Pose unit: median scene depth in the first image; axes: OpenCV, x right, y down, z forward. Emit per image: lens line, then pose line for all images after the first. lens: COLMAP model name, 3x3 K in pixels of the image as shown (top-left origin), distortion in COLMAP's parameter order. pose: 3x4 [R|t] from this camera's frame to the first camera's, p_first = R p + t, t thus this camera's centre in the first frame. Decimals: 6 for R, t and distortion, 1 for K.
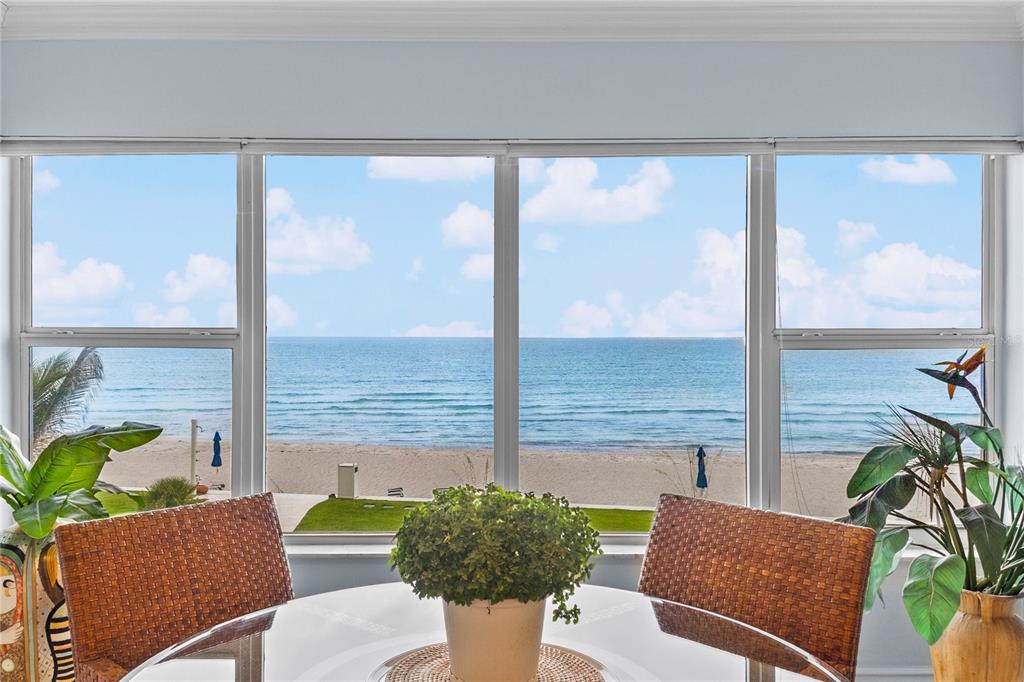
lens RADIAL K [[715.9, 0, 512.0], [0, 715.9, 341.0], [0, 0, 1]] dist [-0.102809, 0.006241]
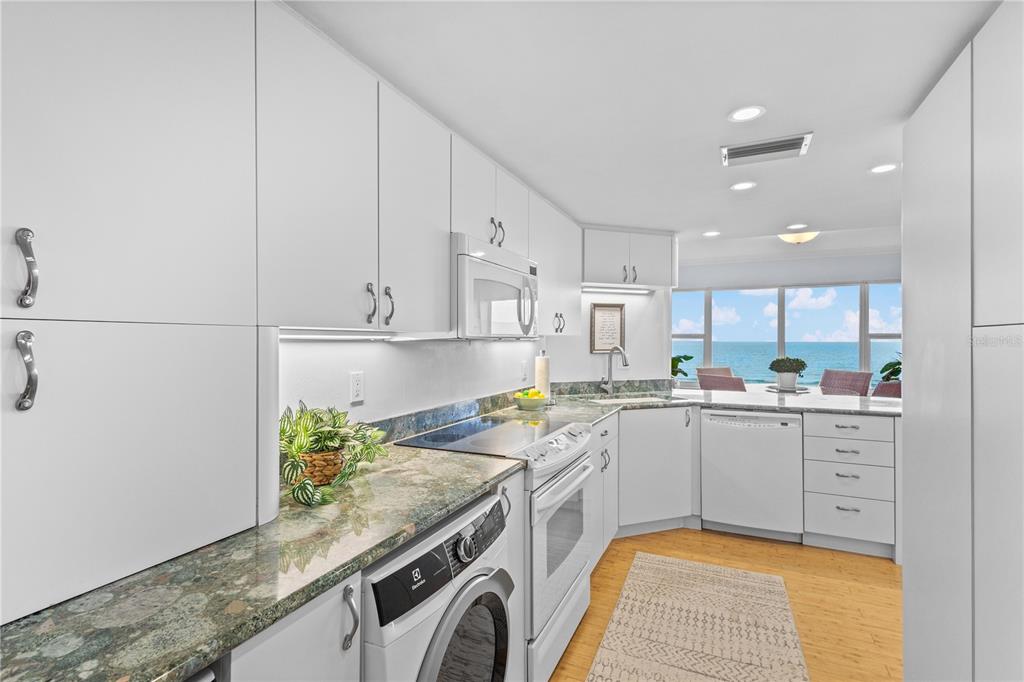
lens RADIAL K [[479.9, 0, 512.0], [0, 479.9, 341.0], [0, 0, 1]] dist [0.009477, 0.000130]
pose [[0.902975, 0.001645, -0.429691, -0.341662], [-0.002929, 0.999993, -0.002326, 0.053941], [0.429684, 0.003359, 0.902973, -3.321652]]
